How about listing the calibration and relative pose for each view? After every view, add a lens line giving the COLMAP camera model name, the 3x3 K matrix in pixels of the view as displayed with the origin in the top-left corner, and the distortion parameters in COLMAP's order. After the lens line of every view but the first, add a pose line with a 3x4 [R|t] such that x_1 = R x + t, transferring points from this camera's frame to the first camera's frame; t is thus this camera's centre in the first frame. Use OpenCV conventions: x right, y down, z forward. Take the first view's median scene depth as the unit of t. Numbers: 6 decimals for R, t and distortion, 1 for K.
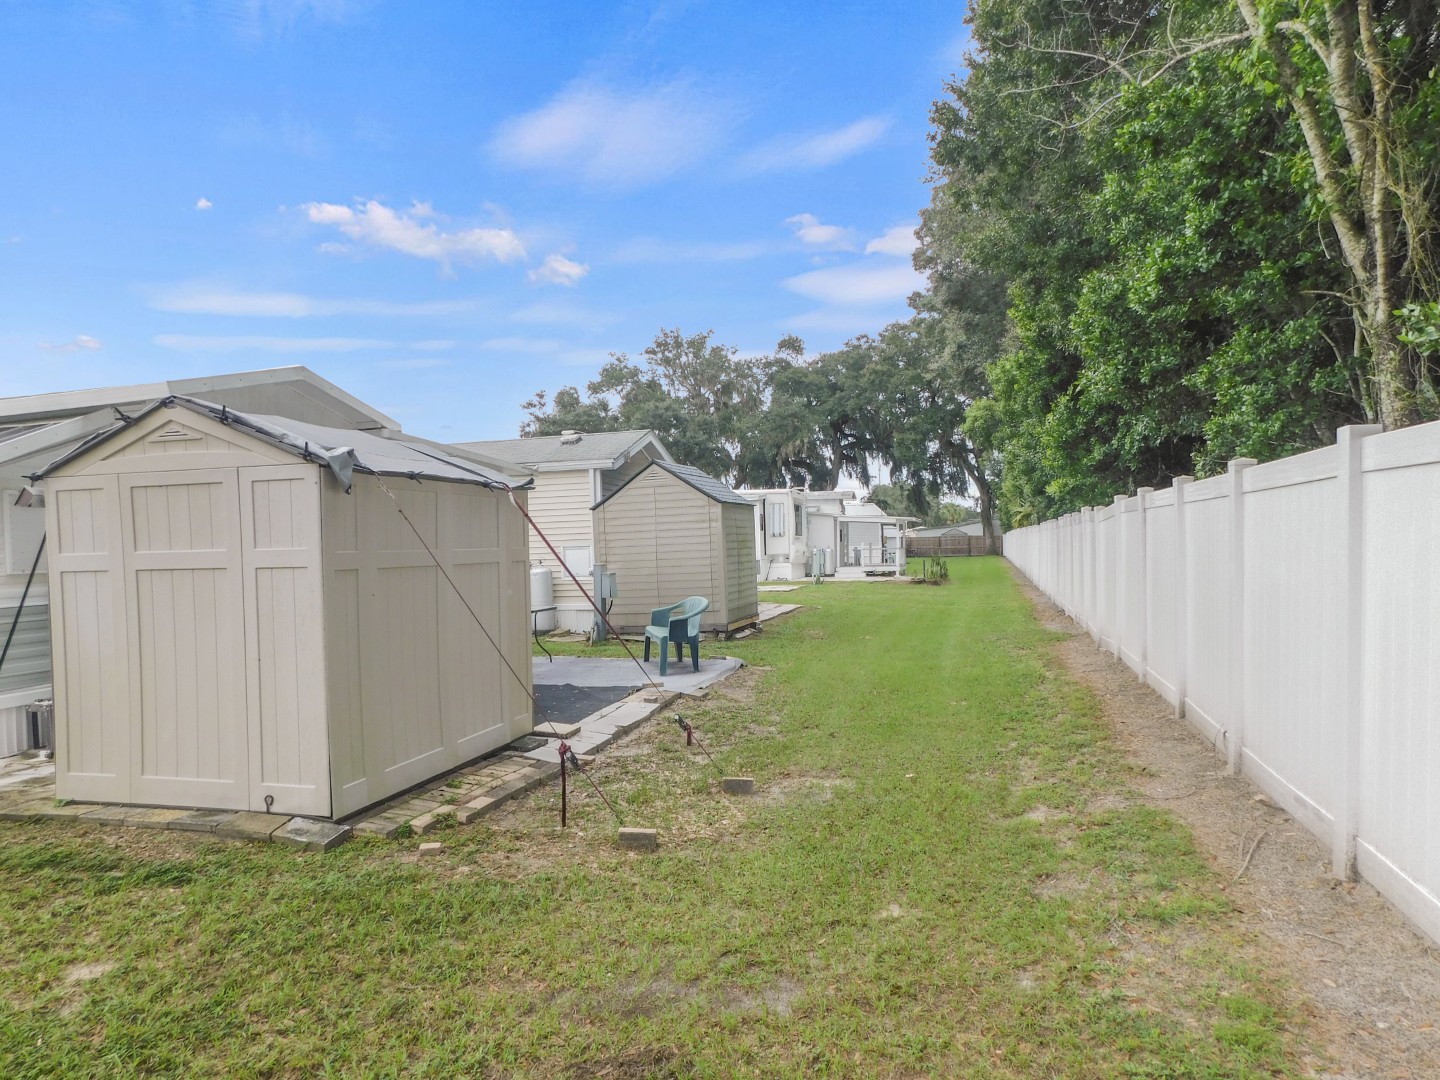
lens RADIAL K [[981.0, 0, 714.2], [0, 981.0, 566.5], [0, 0, 1]] dist [-0.064993, 0.056330]
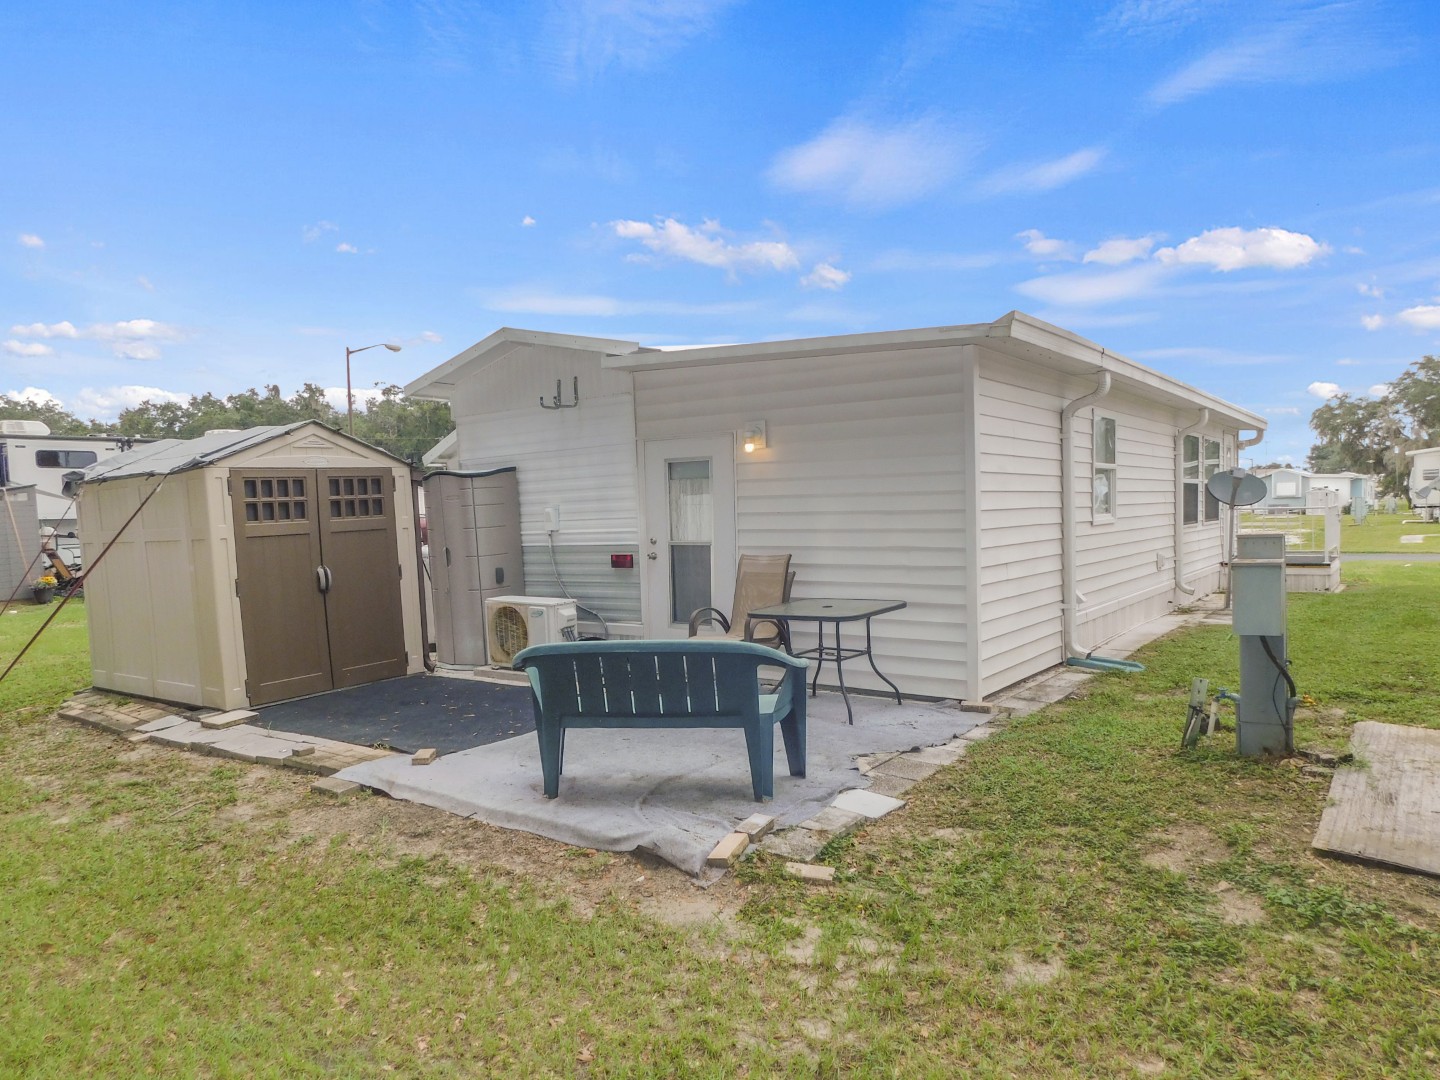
lens RADIAL K [[981.0, 0, 714.2], [0, 981.0, 566.5], [0, 0, 1]] dist [-0.064993, 0.056330]
pose [[-0.362569, 0.095972, -0.927002, 0.576240], [0.027356, 0.995351, 0.092349, -0.058610], [0.931556, 0.008124, -0.363508, 1.967527]]
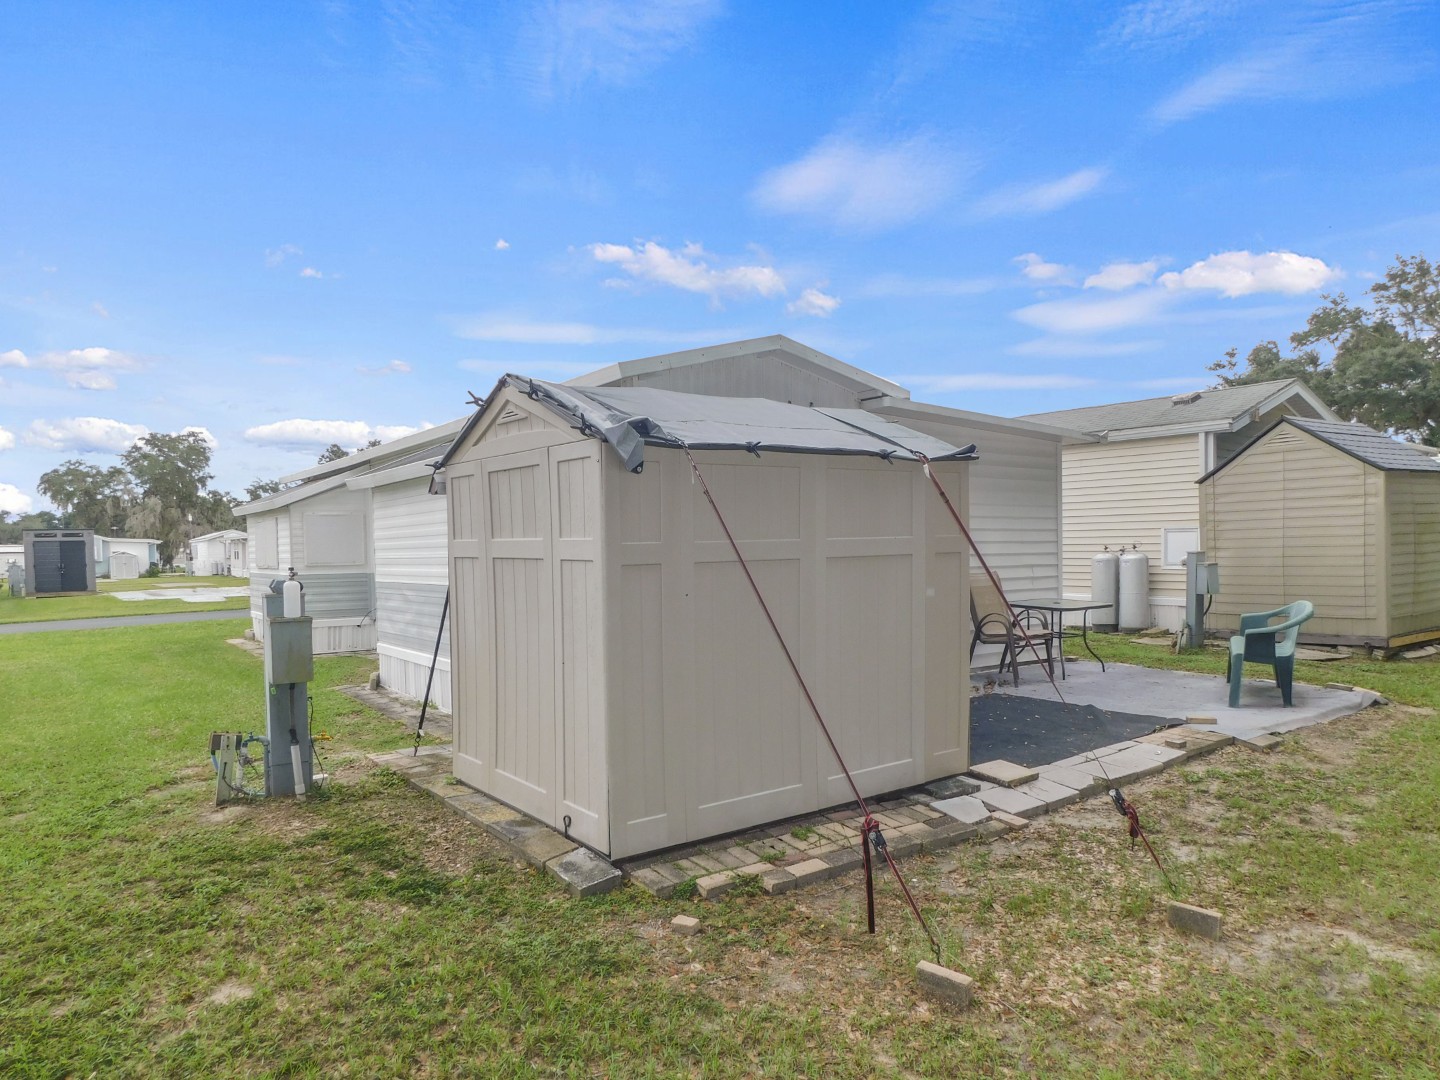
lens RADIAL K [[981.0, 0, 714.2], [0, 981.0, 566.5], [0, 0, 1]] dist [-0.064993, 0.056330]
pose [[0.779721, 0.030821, -0.625368, 0.149017], [-0.015873, 0.999440, 0.029467, -0.015328], [0.625926, -0.013049, 0.779774, 0.292586]]
